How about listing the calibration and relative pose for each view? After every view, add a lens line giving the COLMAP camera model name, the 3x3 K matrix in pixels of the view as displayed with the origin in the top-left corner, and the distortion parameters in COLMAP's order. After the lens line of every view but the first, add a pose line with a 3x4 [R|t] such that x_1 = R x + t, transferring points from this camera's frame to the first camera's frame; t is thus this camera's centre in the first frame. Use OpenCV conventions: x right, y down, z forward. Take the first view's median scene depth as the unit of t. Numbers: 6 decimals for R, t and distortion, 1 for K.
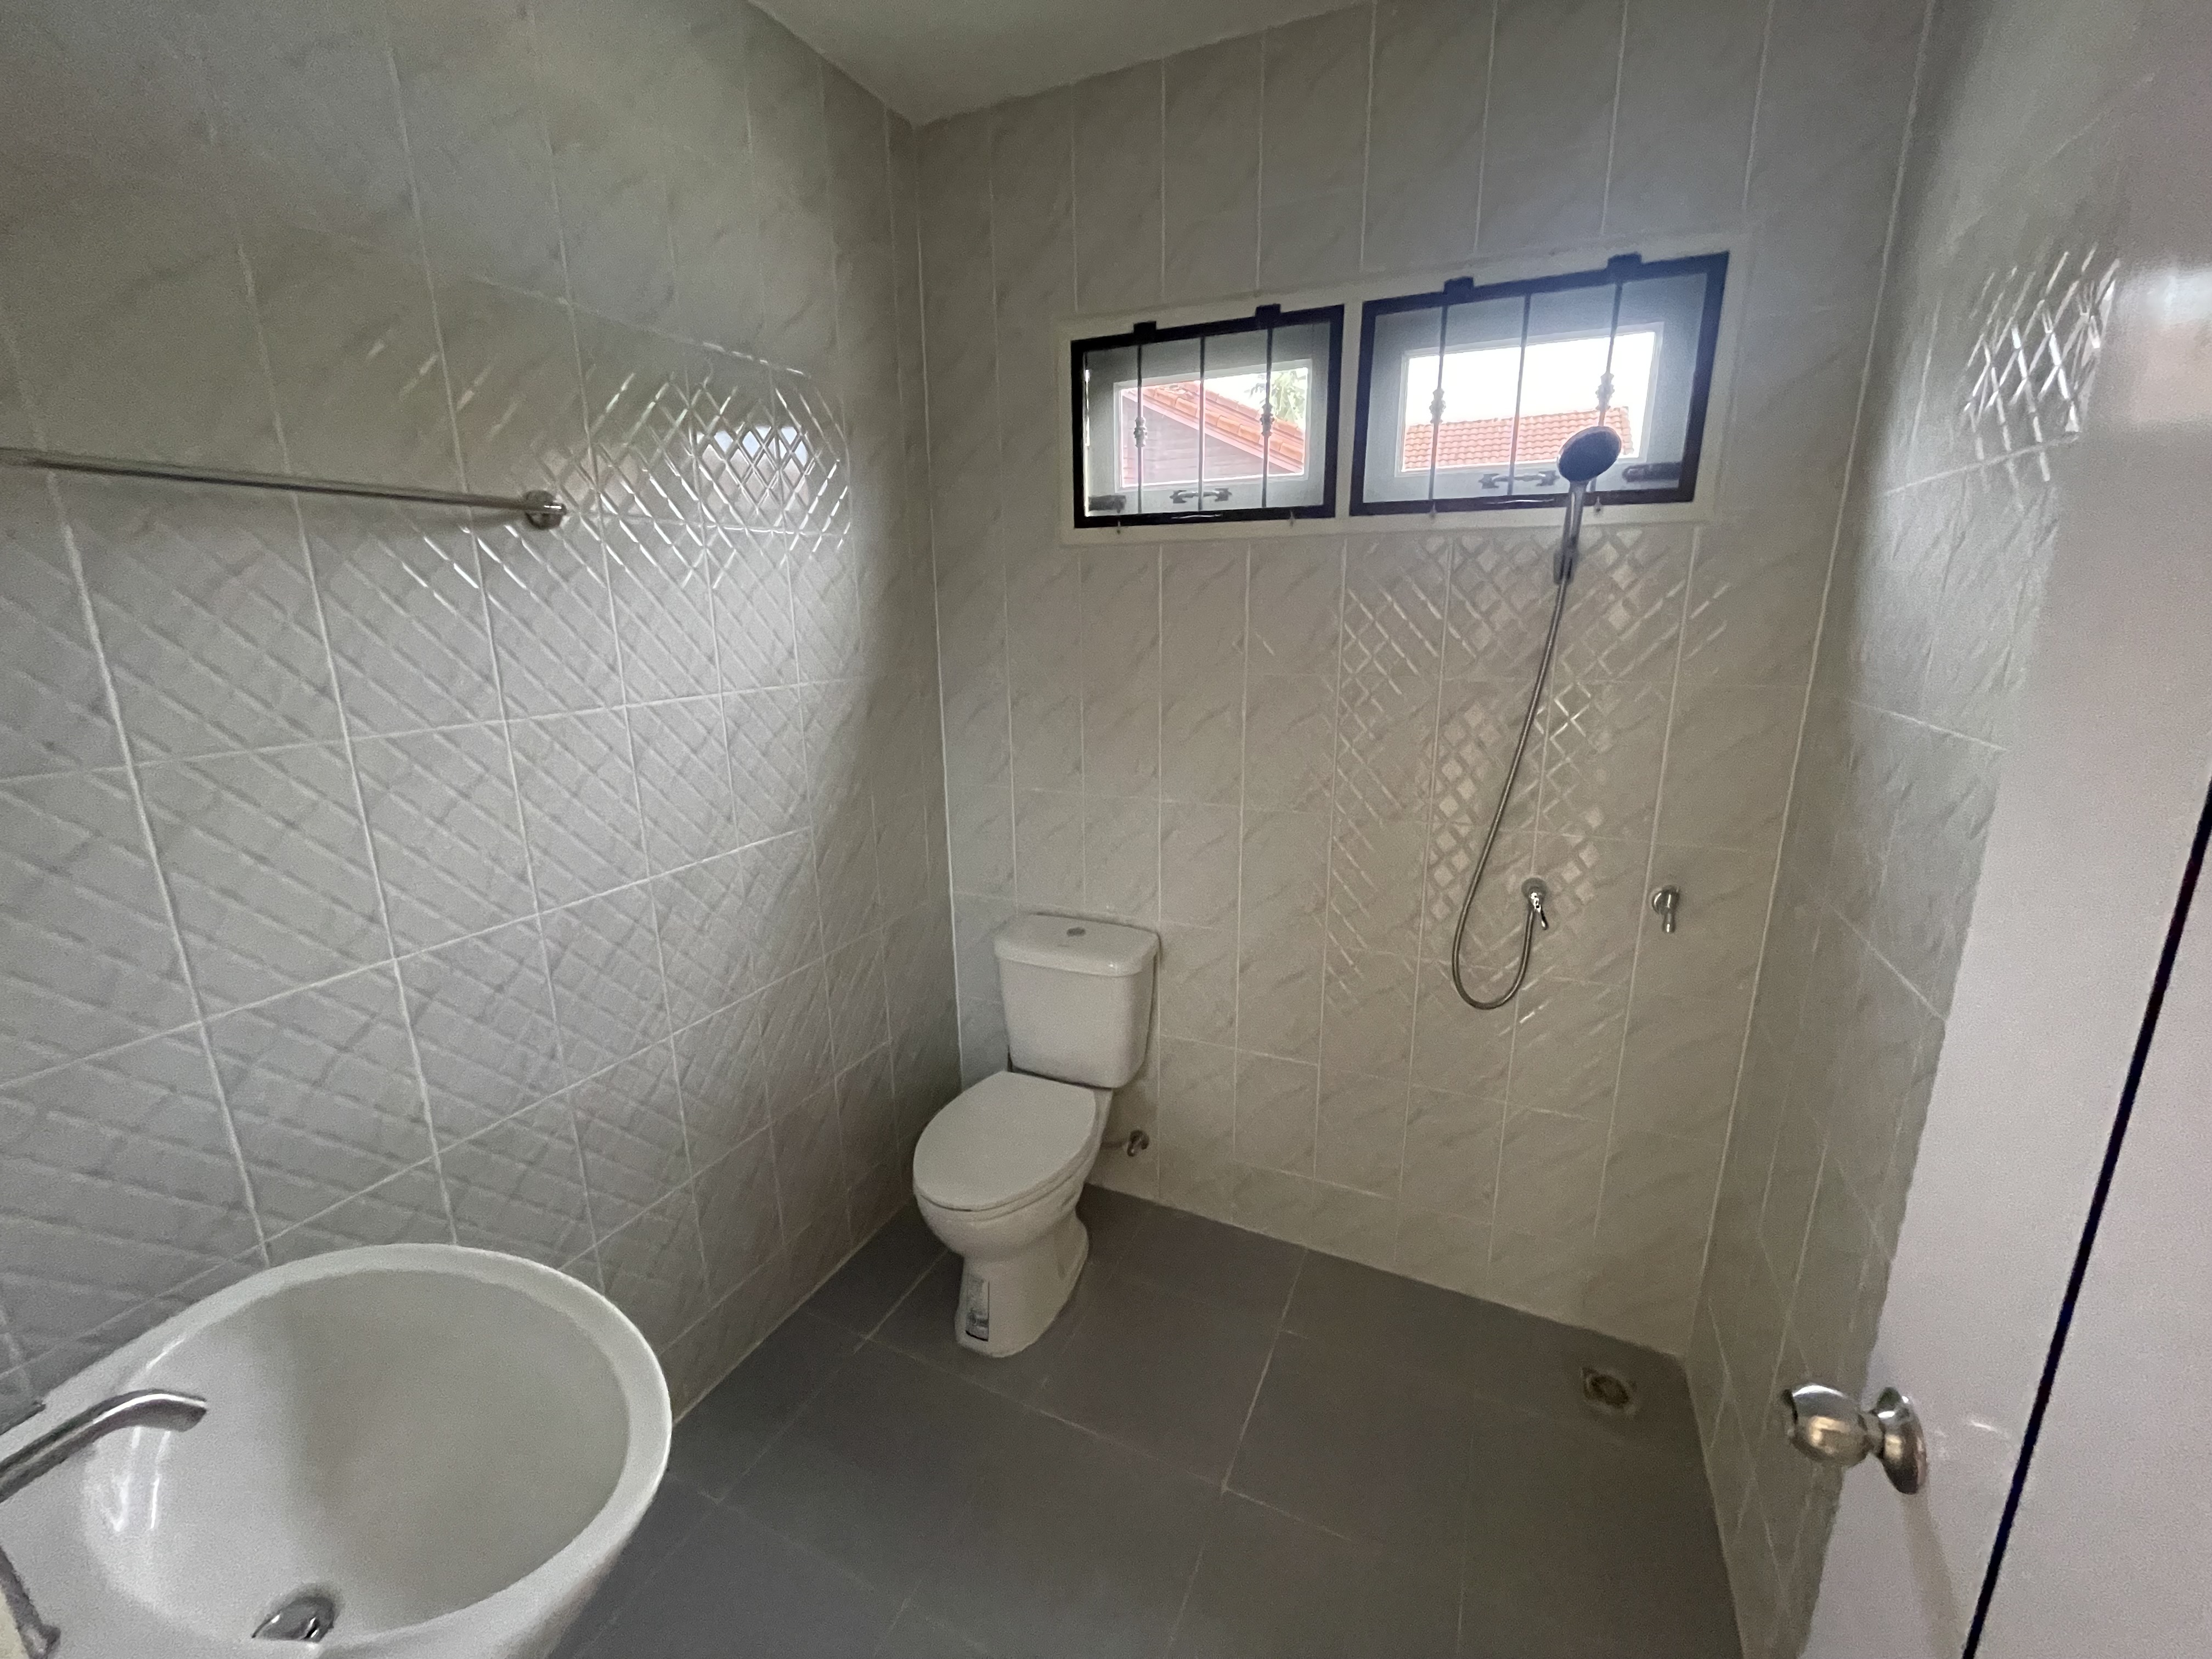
lens RADIAL K [[901.9, 0, 1103.9], [0, 901.9, 791.8], [0, 0, 1]] dist [0.019478, -0.000033]
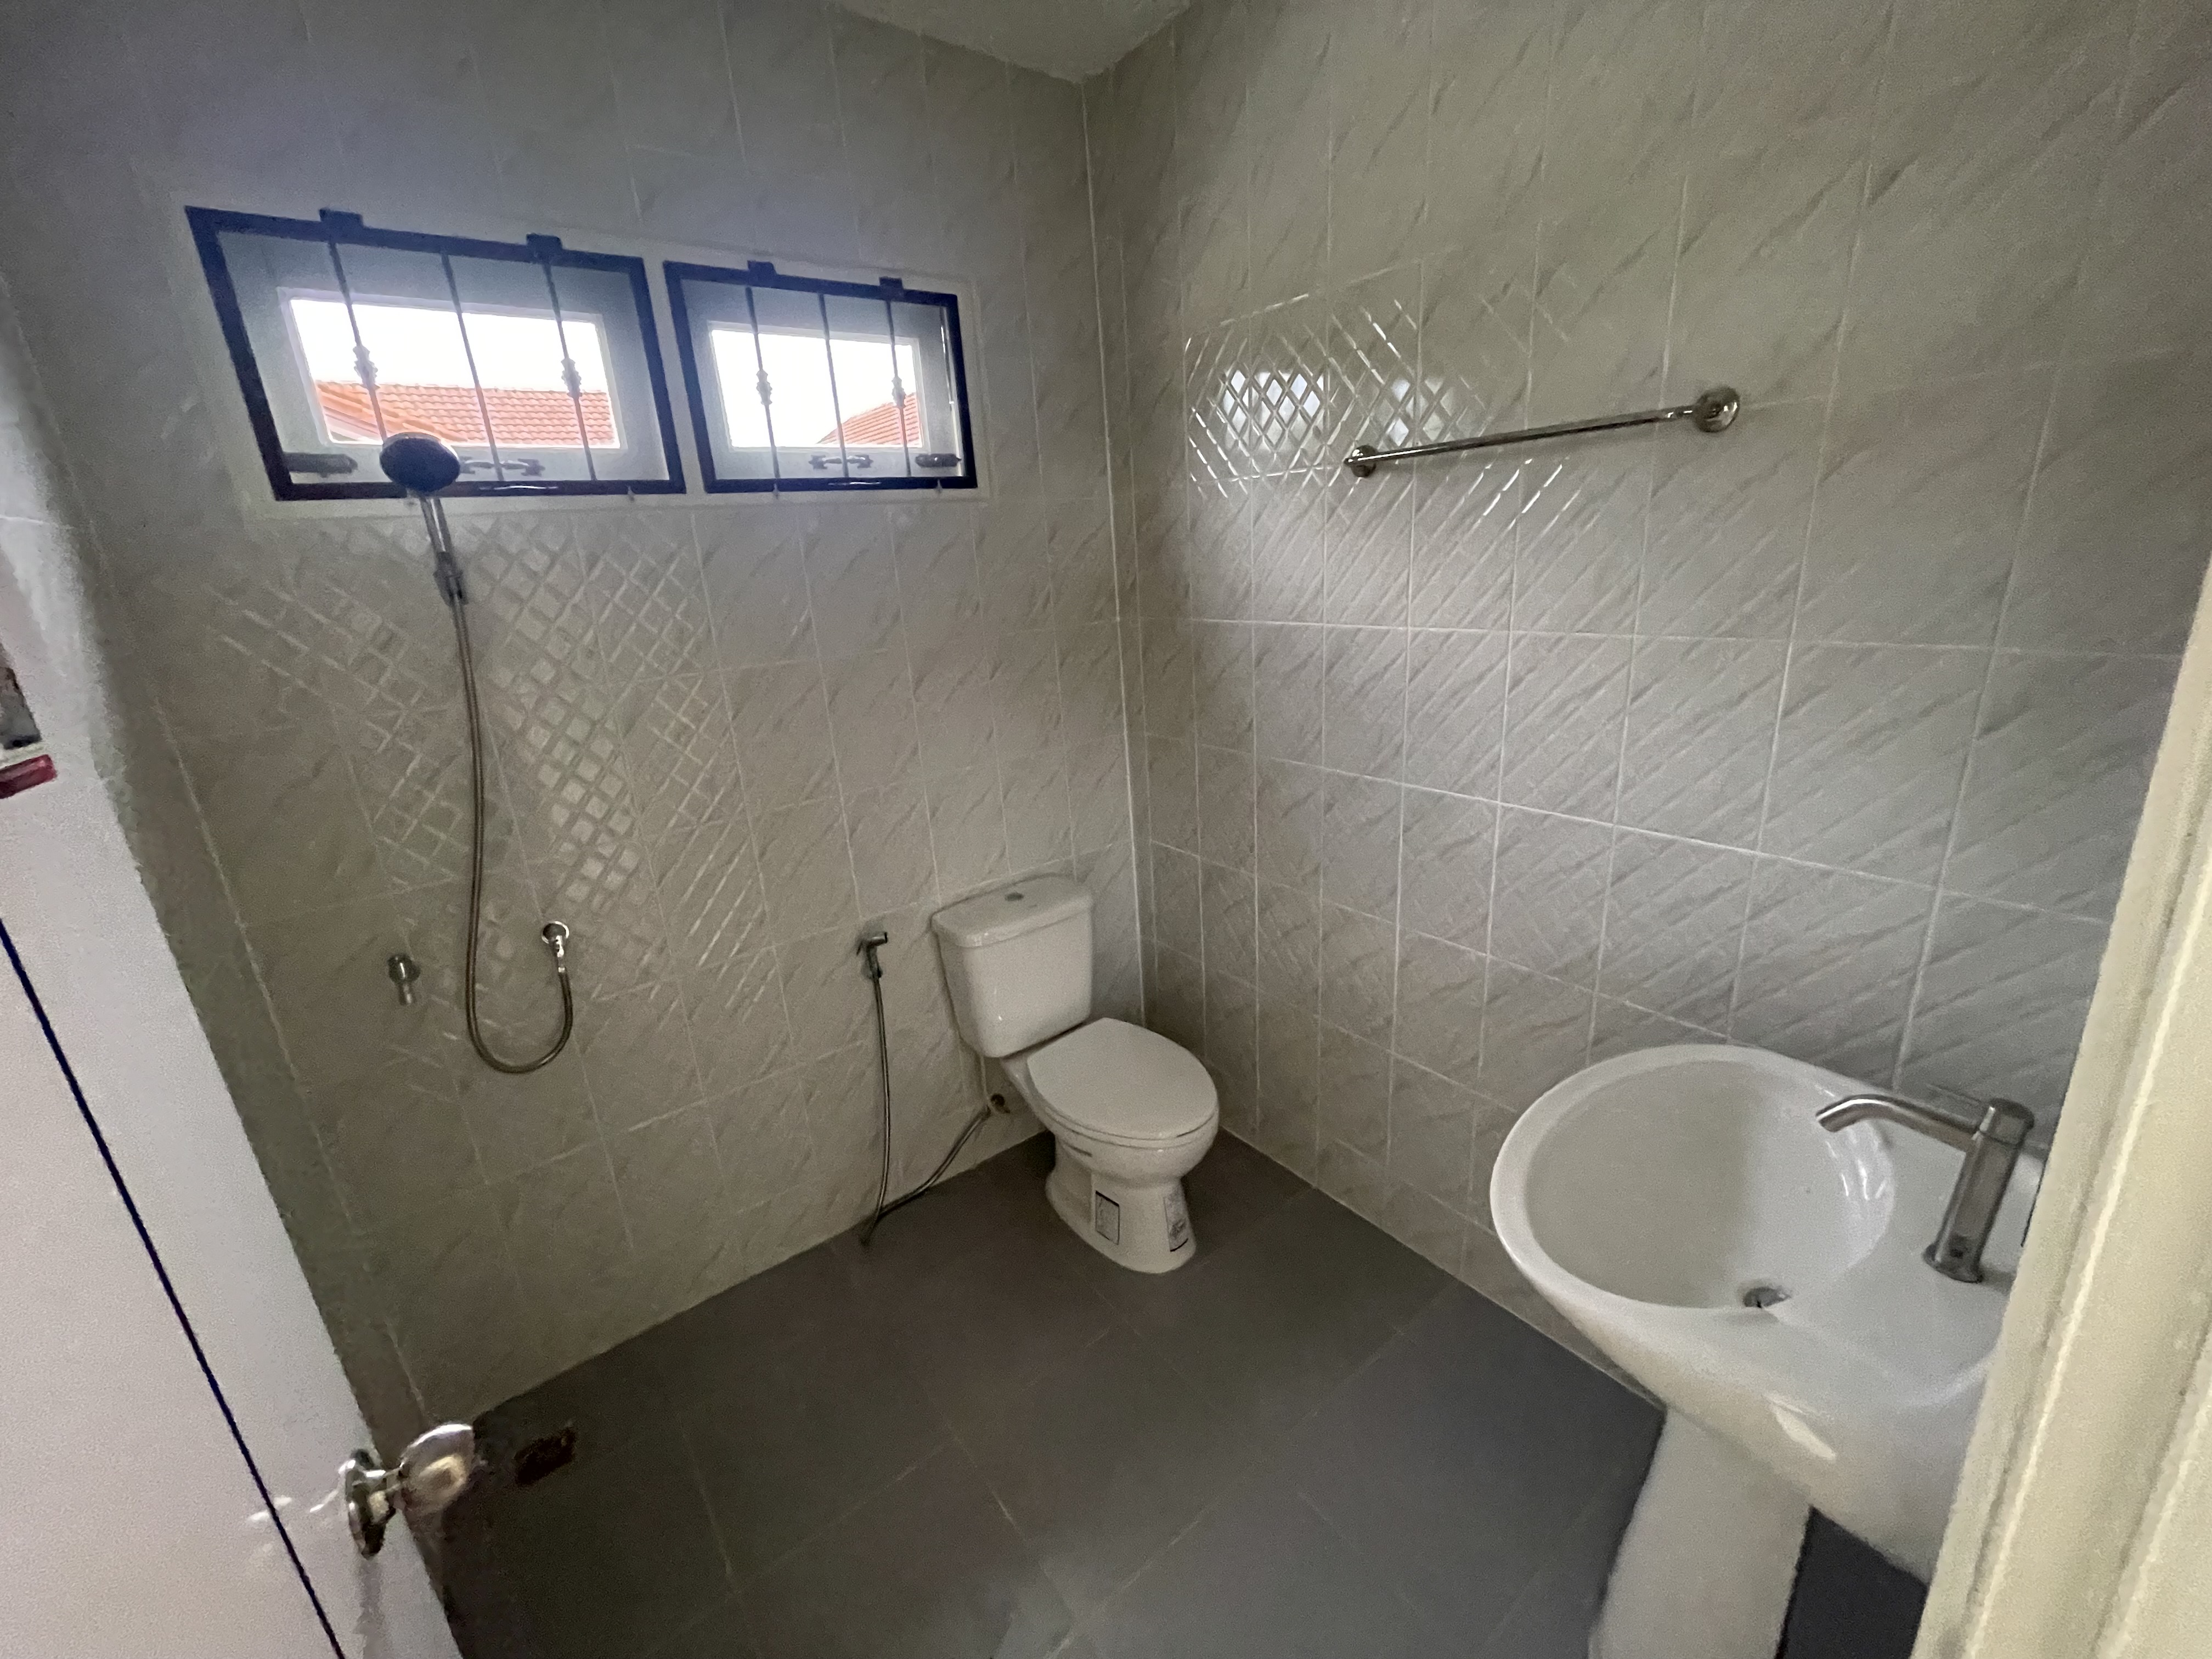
lens RADIAL K [[880.2, 0, 1106.0], [0, 880.2, 829.5], [0, 0, 1]] dist [0.000786, 0.000095]
pose [[0.504628, -0.287640, 0.814011, -0.384395], [0.241379, 0.952271, 0.186858, -0.035150], [-0.828907, 0.102191, 0.549973, 0.169027]]
